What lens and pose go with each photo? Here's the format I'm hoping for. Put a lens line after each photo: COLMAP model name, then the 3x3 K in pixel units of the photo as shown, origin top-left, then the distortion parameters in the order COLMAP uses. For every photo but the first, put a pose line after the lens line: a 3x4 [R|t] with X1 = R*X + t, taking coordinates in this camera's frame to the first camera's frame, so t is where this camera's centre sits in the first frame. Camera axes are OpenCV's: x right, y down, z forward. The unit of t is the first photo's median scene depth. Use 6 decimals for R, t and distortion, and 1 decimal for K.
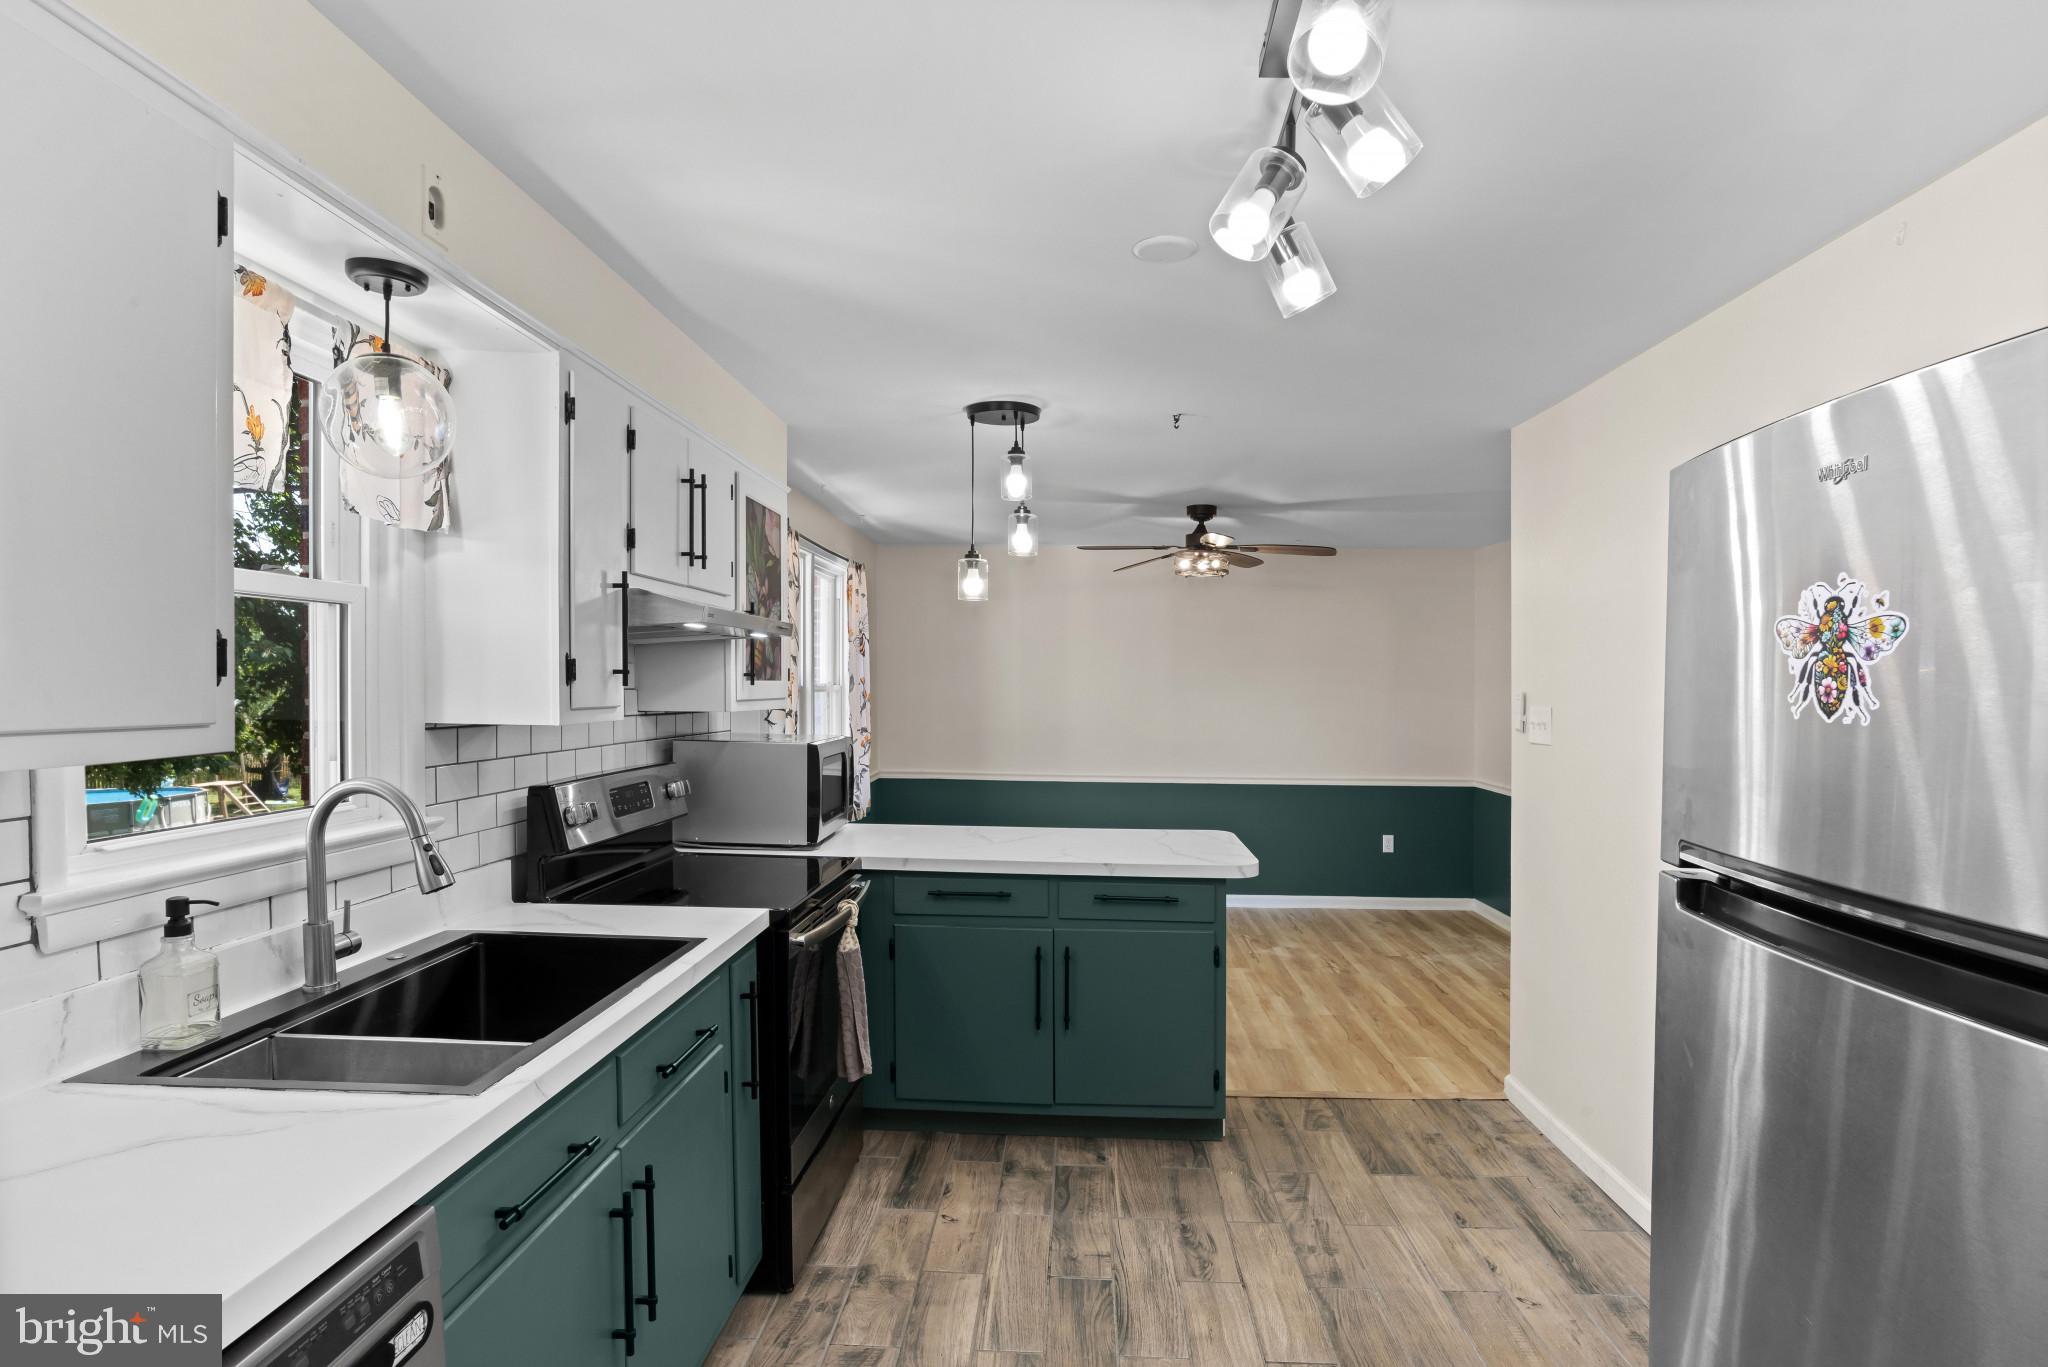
lens RADIAL K [[1063.5, 0, 1067.7], [0, 1063.5, 680.5], [0, 0, 1]] dist [-0.006044, 0.000338]
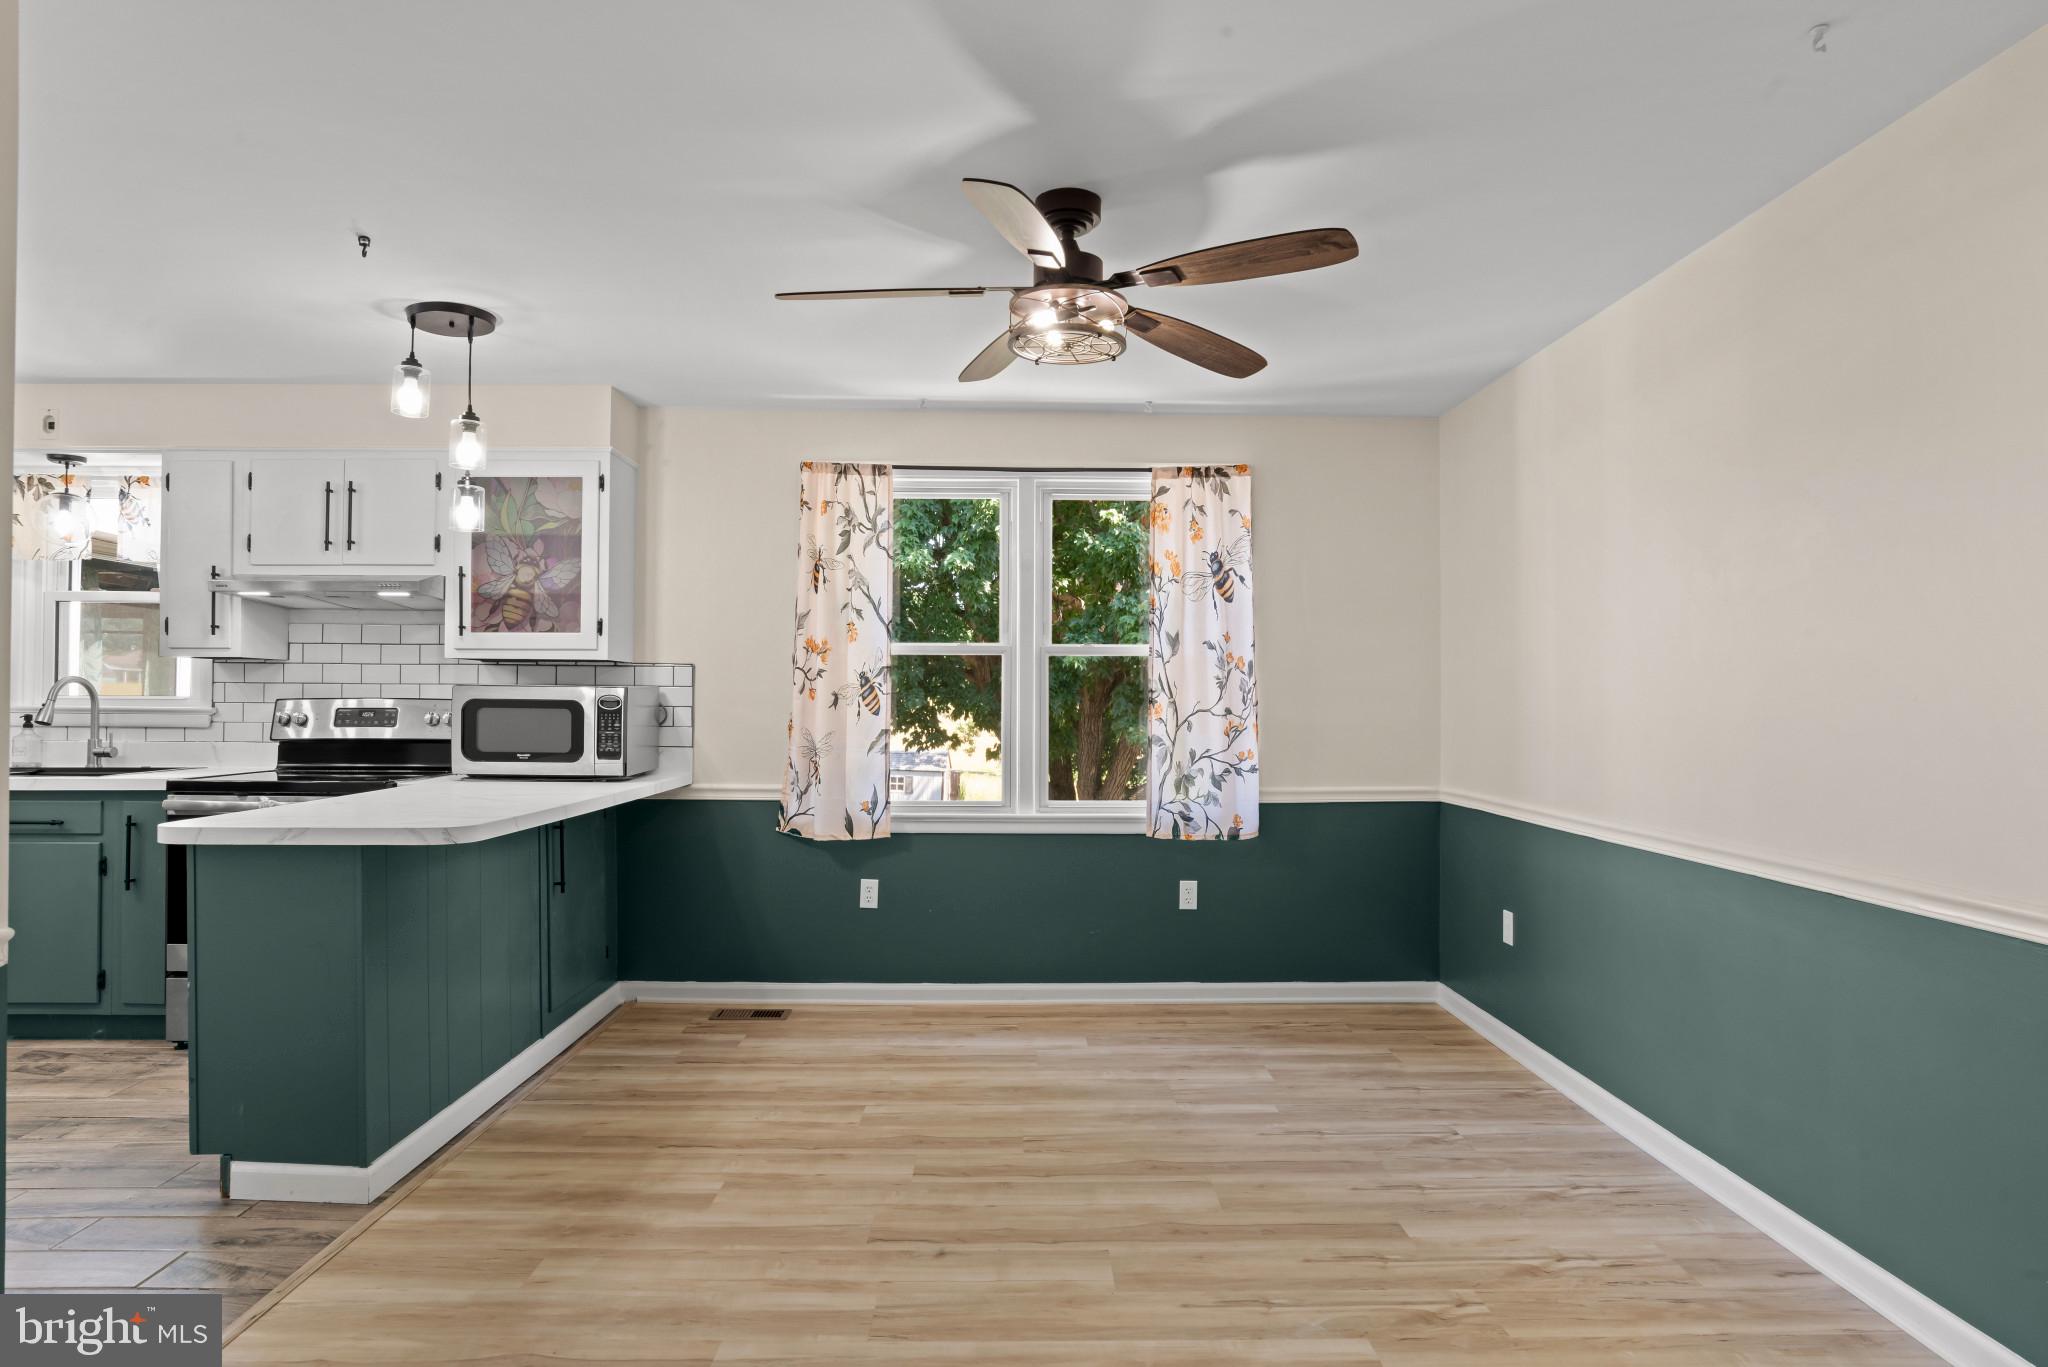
lens RADIAL K [[1166.1, 0, 1024.0], [0, 1166.1, 683.5], [0, 0, 1]] dist [-0.035769, 0.002489]
pose [[0.041095, -0.023972, -0.998868, 1.021650], [0.002637, 0.999711, -0.023884, 0.089417], [0.999152, -0.001653, 0.041146, 1.587148]]
